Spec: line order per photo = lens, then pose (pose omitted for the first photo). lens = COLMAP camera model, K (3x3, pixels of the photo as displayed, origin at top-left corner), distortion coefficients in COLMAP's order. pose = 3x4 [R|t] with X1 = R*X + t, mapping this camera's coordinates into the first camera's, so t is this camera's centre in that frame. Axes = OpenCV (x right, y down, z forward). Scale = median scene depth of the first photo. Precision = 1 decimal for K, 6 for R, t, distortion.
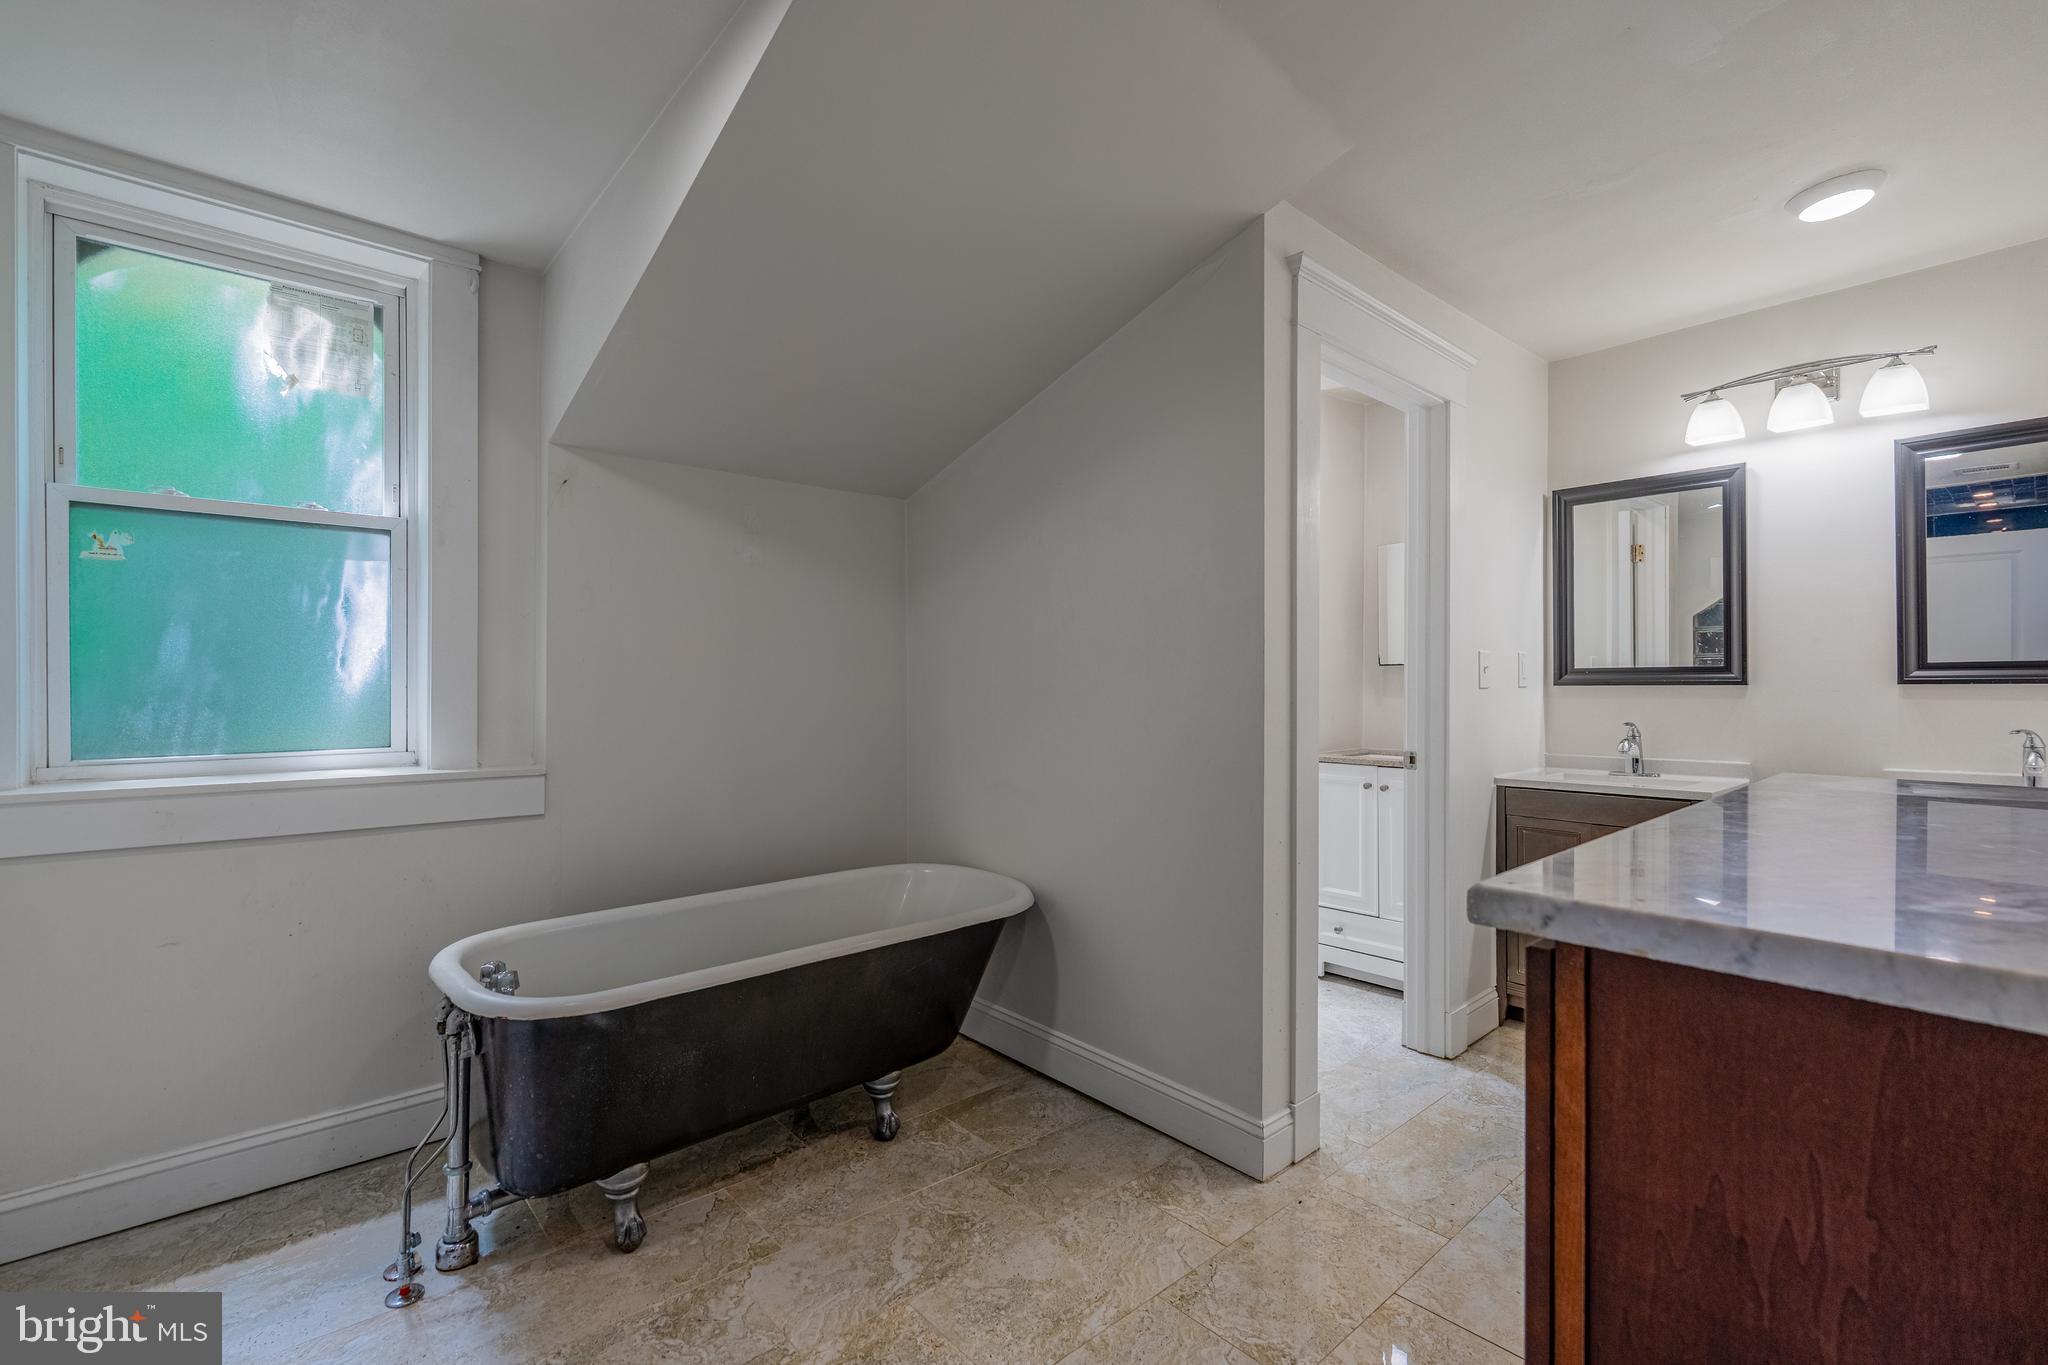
lens RADIAL K [[911.4, 0, 1036.7], [0, 911.4, 685.1], [0, 0, 1]] dist [0.012305, -0.000943]
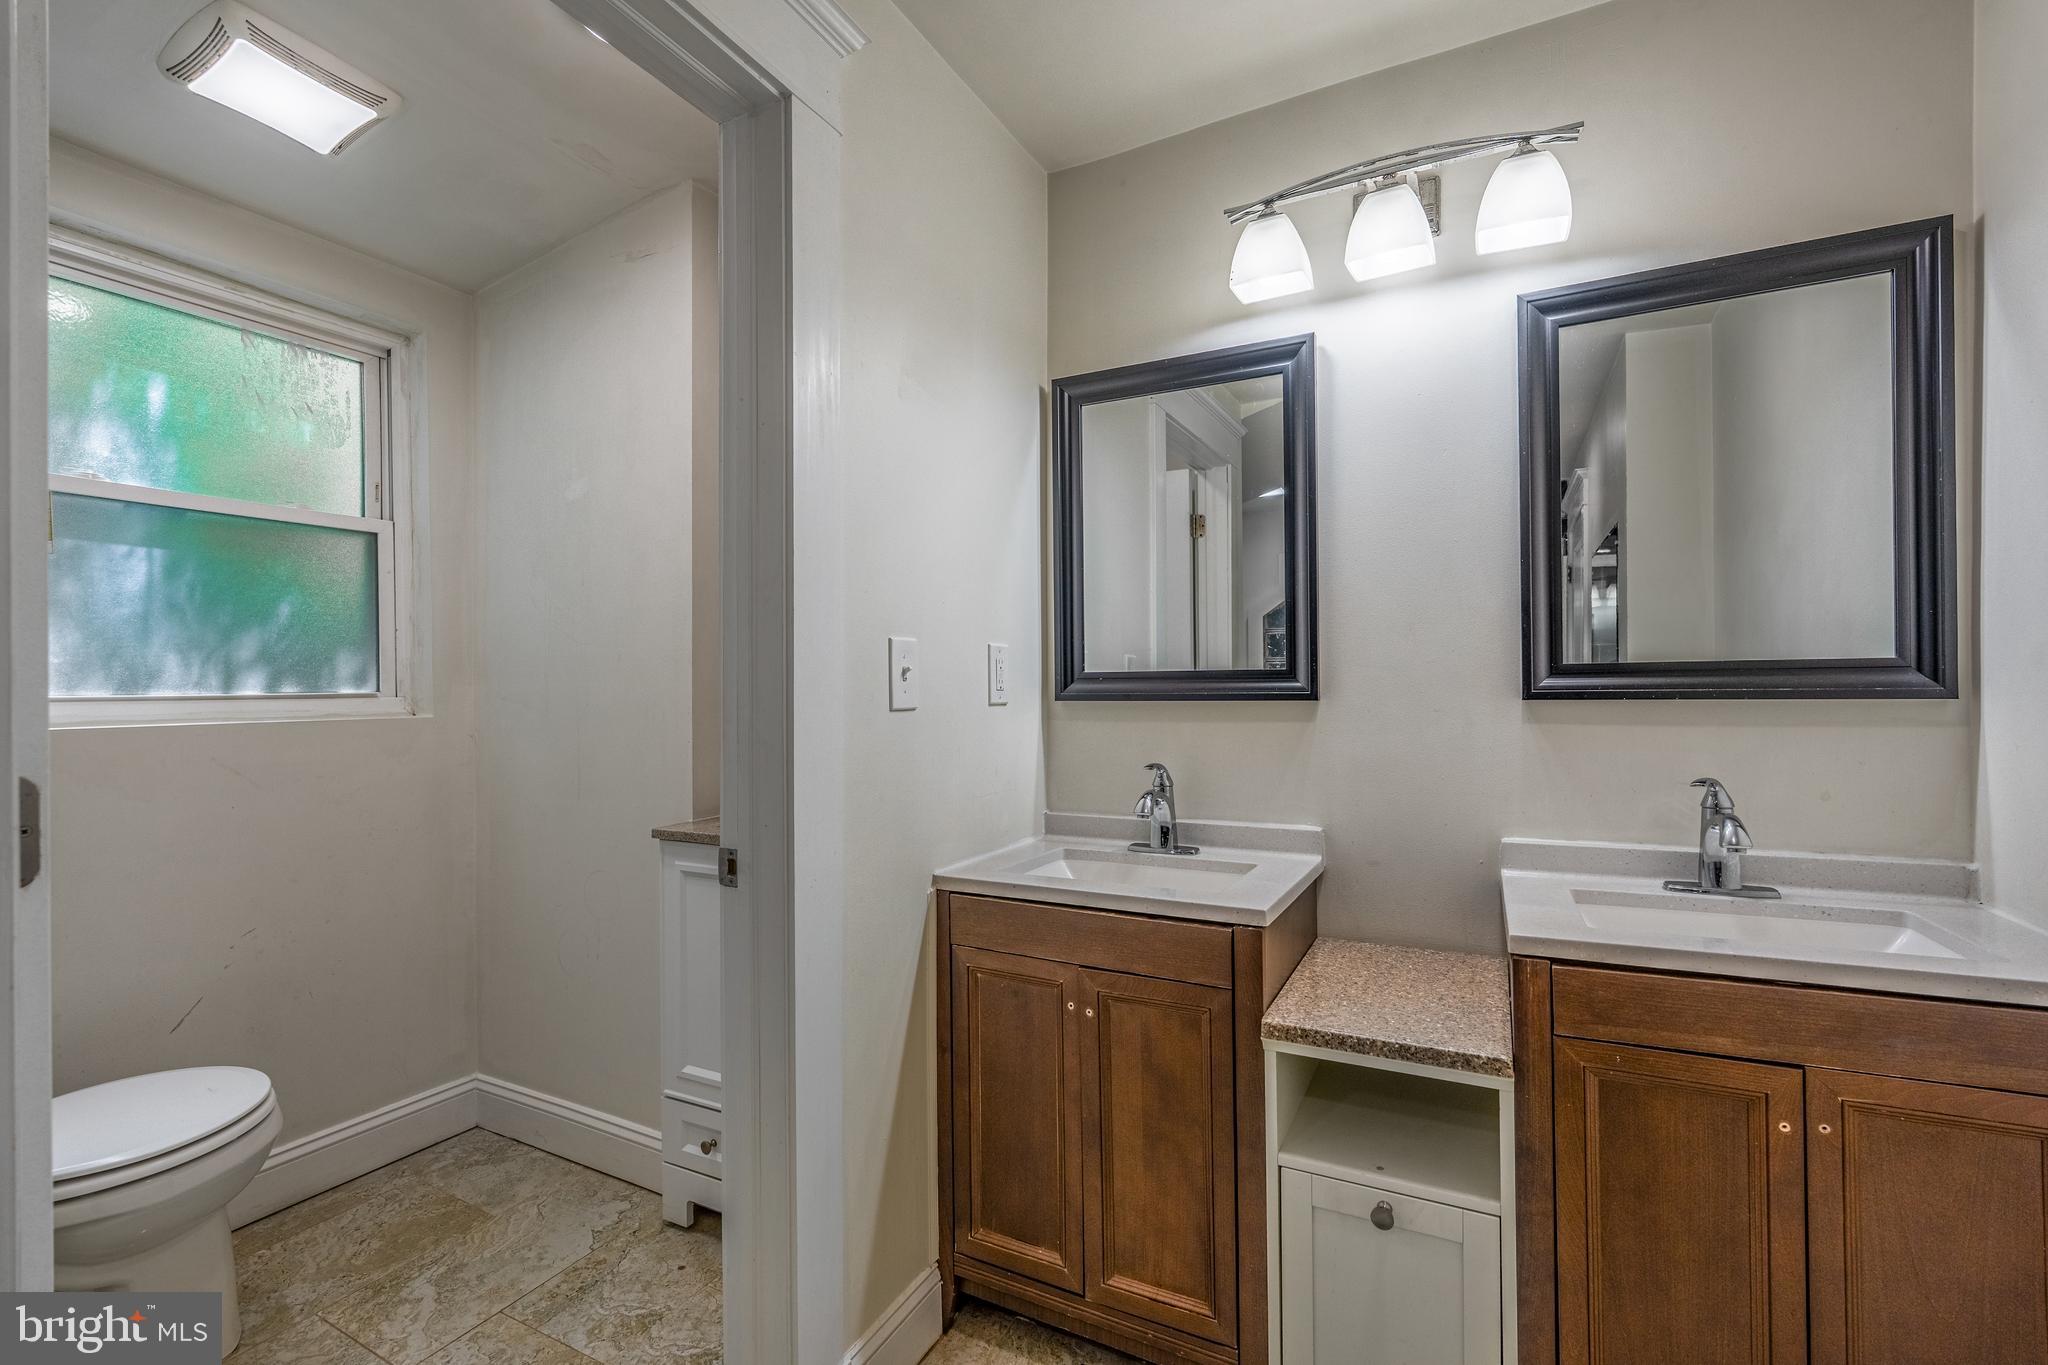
lens RADIAL K [[911.4, 0, 1016.8], [0, 911.4, 684.3], [0, 0, 1]] dist [0.012305, -0.000943]
pose [[0.939471, -0.002209, 0.342623, 0.365416], [0.003524, 0.999989, -0.003214, -0.009198], [-0.342612, 0.004227, 0.939468, 0.481877]]
